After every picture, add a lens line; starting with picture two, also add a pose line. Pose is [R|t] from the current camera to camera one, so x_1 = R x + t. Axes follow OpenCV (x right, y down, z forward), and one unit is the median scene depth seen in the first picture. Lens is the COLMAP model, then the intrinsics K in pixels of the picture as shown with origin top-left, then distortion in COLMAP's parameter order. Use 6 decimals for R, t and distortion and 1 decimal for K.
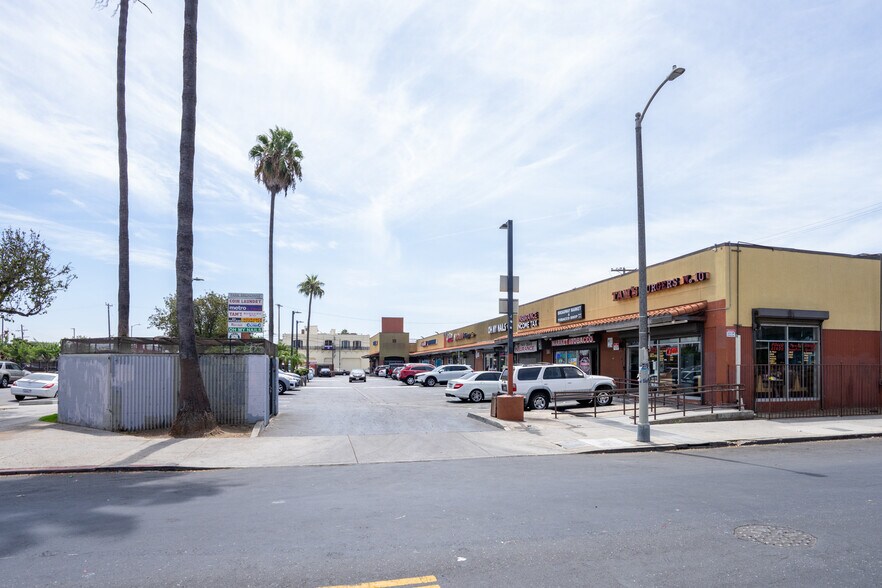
lens RADIAL K [[532.2, 0, 451.9], [0, 532.2, 344.1], [0, 0, 1]] dist [0.013815, 0.005191]
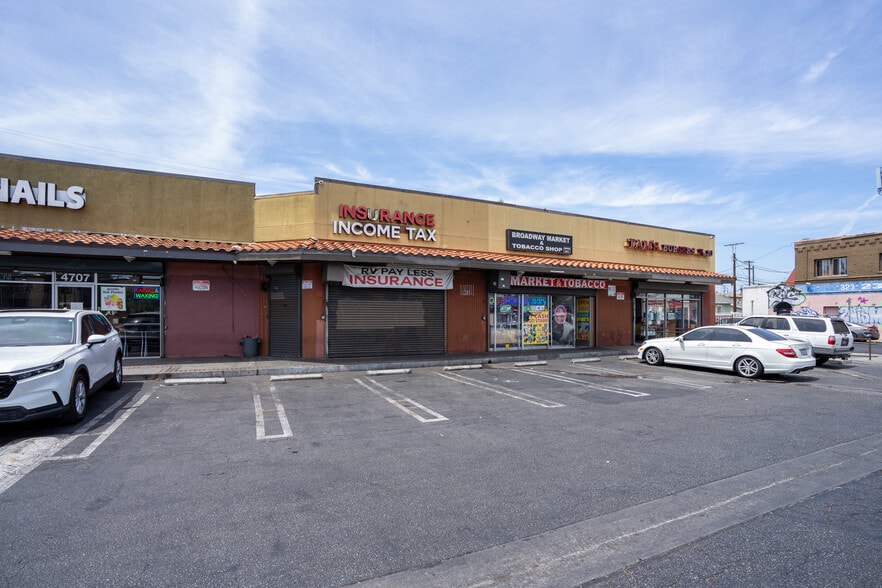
lens RADIAL K [[426.3, 0, 452.0], [0, 426.3, 312.1], [0, 0, 1]] dist [-0.055574, 0.017769]
pose [[-0.206038, 0.009765, 0.978495, -0.314449], [-0.044920, 0.998802, -0.019427, 0.053532], [-0.977512, -0.047957, -0.205352, 1.279333]]
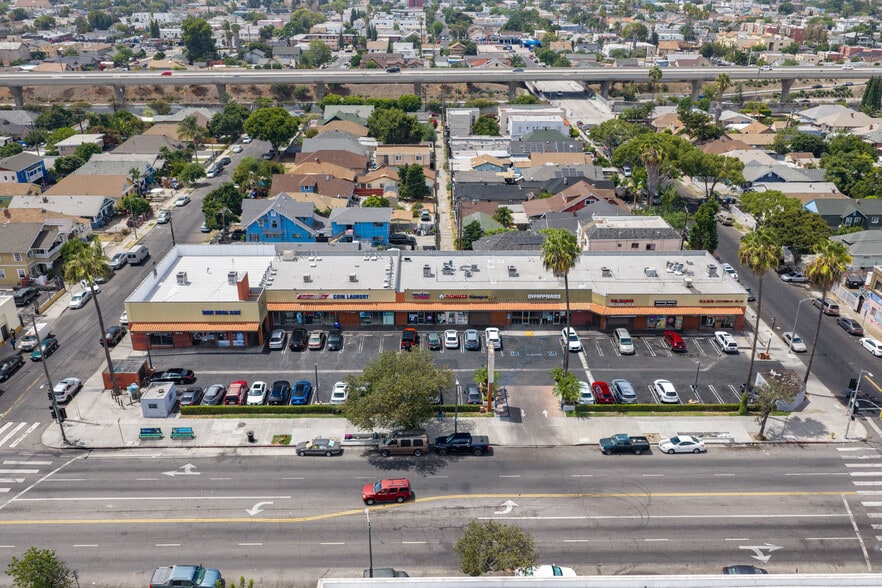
lens RADIAL K [[729.3, 0, 443.9], [0, 729.3, 289.6], [0, 0, 1]] dist [0.020953, -0.034441]
pose [[0.223624, -0.395006, 0.891046, -3.215063], [-0.047527, 0.908691, 0.414756, -1.569539], [-0.973516, -0.135098, 0.184432, 1.455257]]
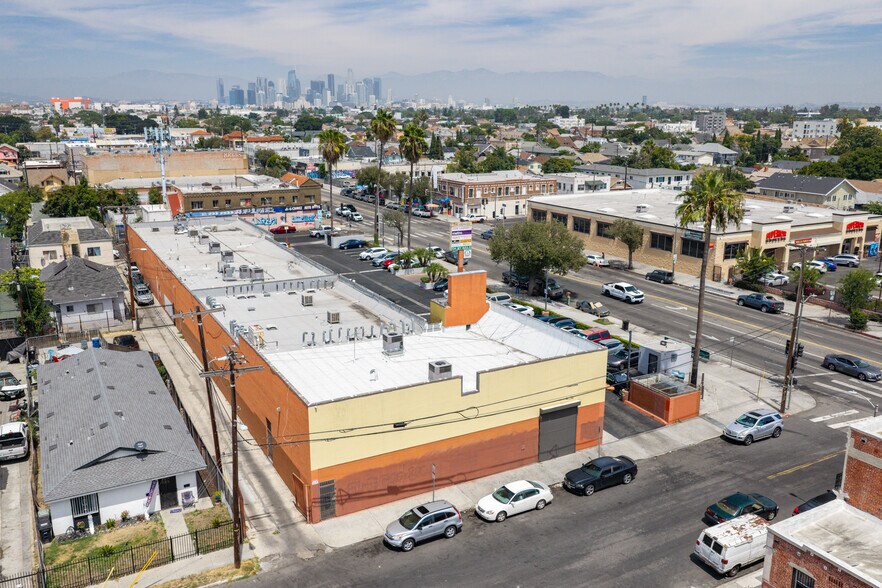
lens RADIAL K [[729.3, 0, 444.5], [0, 729.3, 310.5], [0, 0, 1]] dist [0.020953, -0.034441]
pose [[-0.965503, 0.065237, -0.252087, 0.283994], [0.007554, 0.974717, 0.223313, -0.528556], [0.260282, 0.213705, -0.941586, 5.070460]]
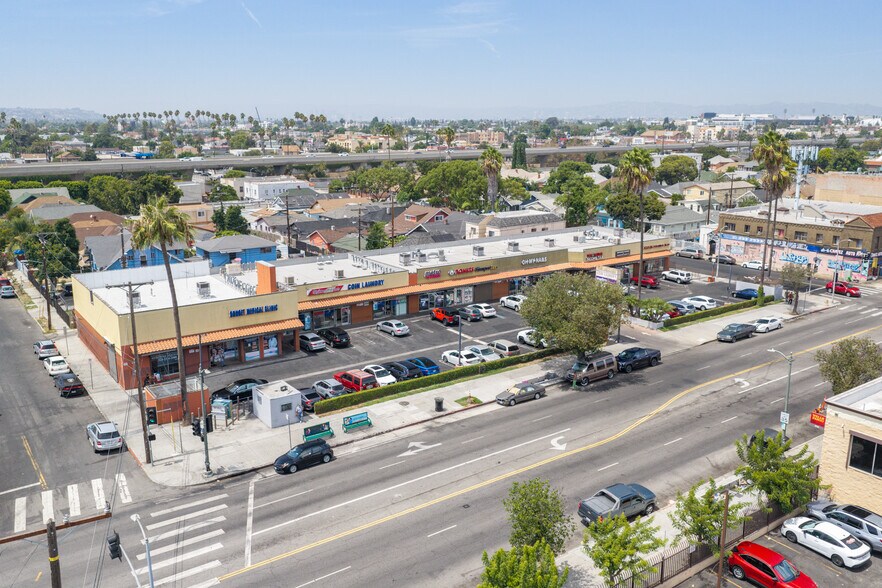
lens RADIAL K [[748.3, 0, 442.1], [0, 748.3, 277.7], [0, 0, 1]] dist [0.015284, -0.021187]
pose [[-0.375105, -0.194075, 0.906439, -3.074277], [-0.043808, 0.980457, 0.191794, -0.657897], [-0.925946, 0.032234, -0.376277, 3.460094]]
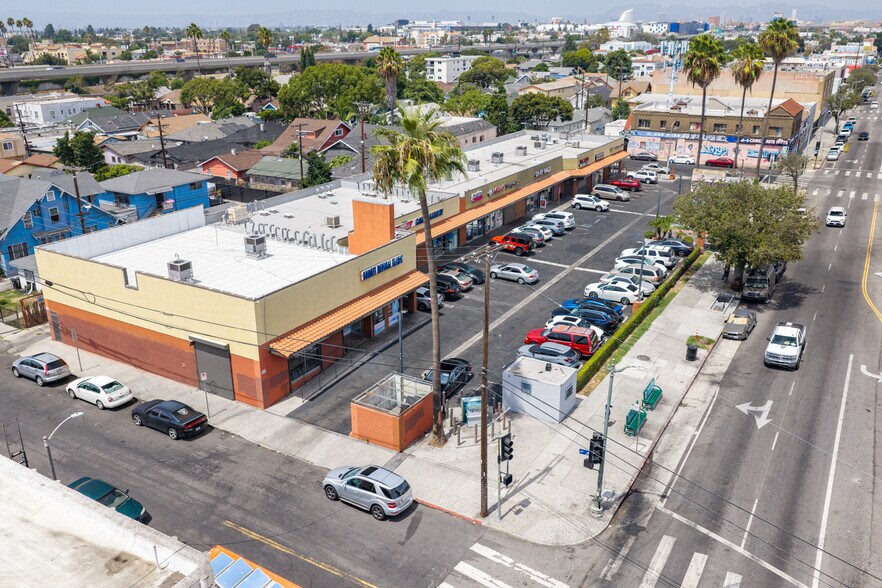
lens RADIAL K [[729.3, 0, 443.5], [0, 729.3, 296.3], [0, 0, 1]] dist [0.020953, -0.034441]
pose [[-0.713482, -0.241015, 0.657918, -1.808755], [-0.029132, 0.948371, 0.315823, -0.532184], [-0.700068, 0.206168, -0.683667, 4.271378]]
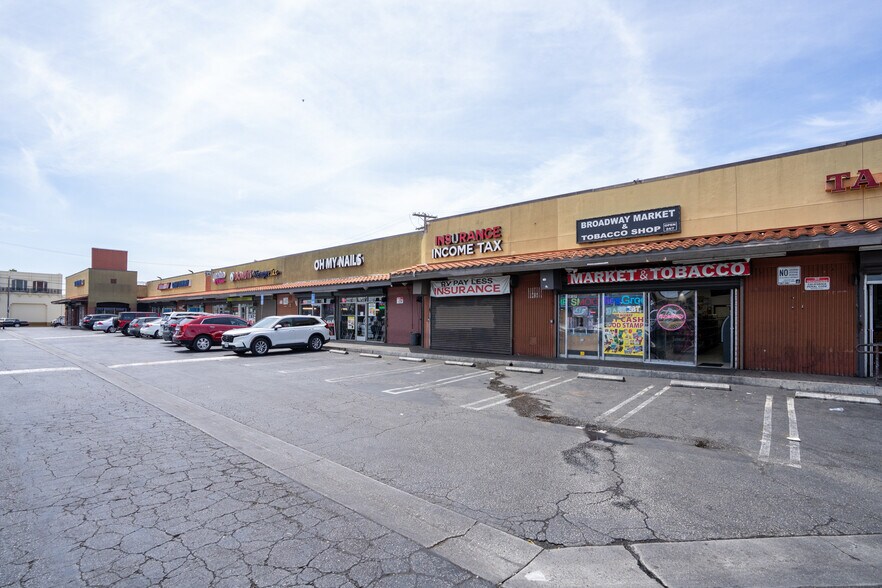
lens RADIAL K [[426.3, 0, 440.8], [0, 426.3, 312.8], [0, 0, 1]] dist [-0.055574, 0.017769]
pose [[0.817481, 0.013594, 0.575795, -0.193160], [-0.031698, 0.999268, 0.021411, 0.031665], [-0.575082, -0.035755, 0.817314, 0.783859]]
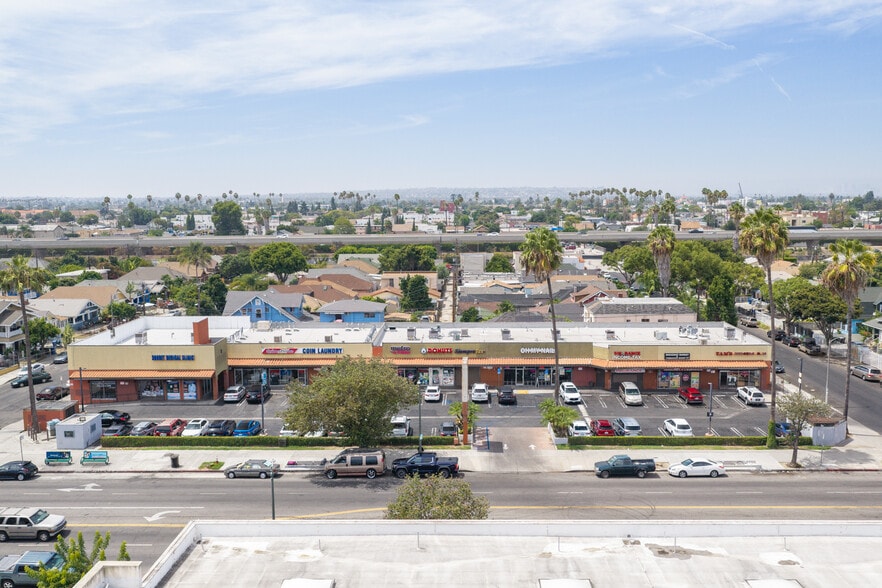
lens RADIAL K [[748.3, 0, 457.0], [0, 748.3, 296.2], [0, 0, 1]] dist [0.015284, -0.021187]
pose [[0.252609, -0.130433, 0.958737, -3.110059], [-0.036482, 0.988884, 0.144146, -0.752880], [-0.966880, -0.071389, 0.245042, 1.190127]]
